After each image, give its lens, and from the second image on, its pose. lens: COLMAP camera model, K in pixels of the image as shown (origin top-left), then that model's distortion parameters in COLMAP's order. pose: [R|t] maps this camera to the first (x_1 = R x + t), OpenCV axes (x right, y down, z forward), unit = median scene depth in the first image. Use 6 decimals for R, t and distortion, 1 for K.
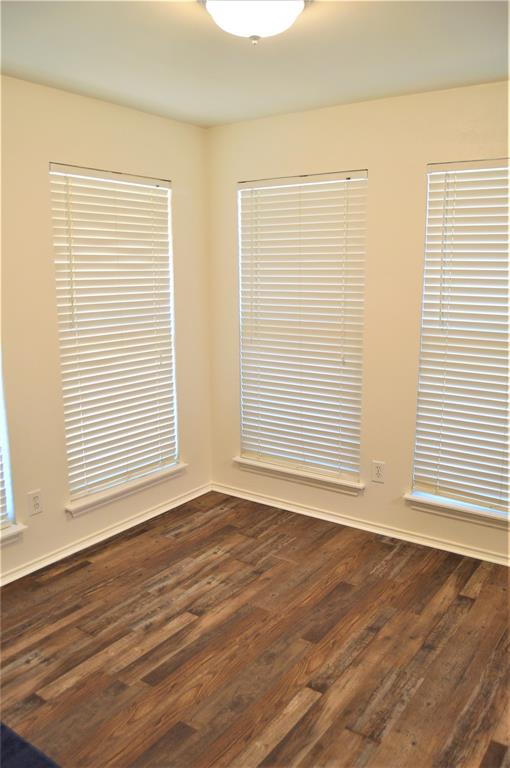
lens RADIAL K [[613.9, 0, 258.3], [0, 613.9, 379.2], [0, 0, 1]] dist [-0.095160, 0.038864]
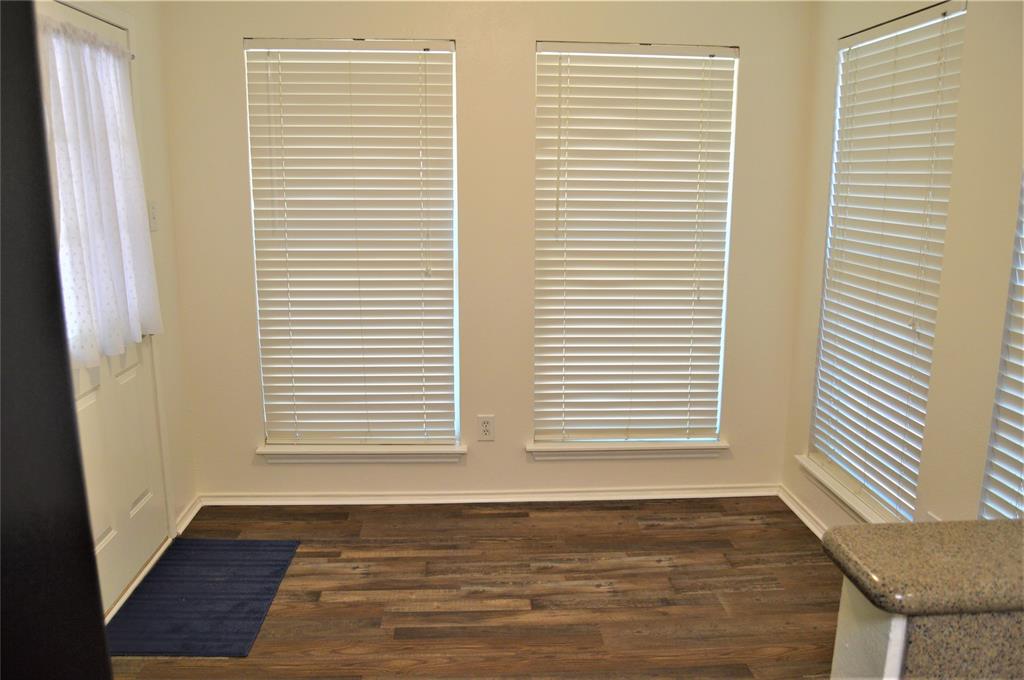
lens RADIAL K [[818.6, 0, 520.0], [0, 818.6, 336.4], [0, 0, 1]] dist [-0.095160, 0.038864]
pose [[0.627319, 0.159002, -0.762358, 0.542130], [-0.148227, 0.985417, 0.083554, -0.036338], [0.764526, 0.060587, 0.641739, 0.247317]]
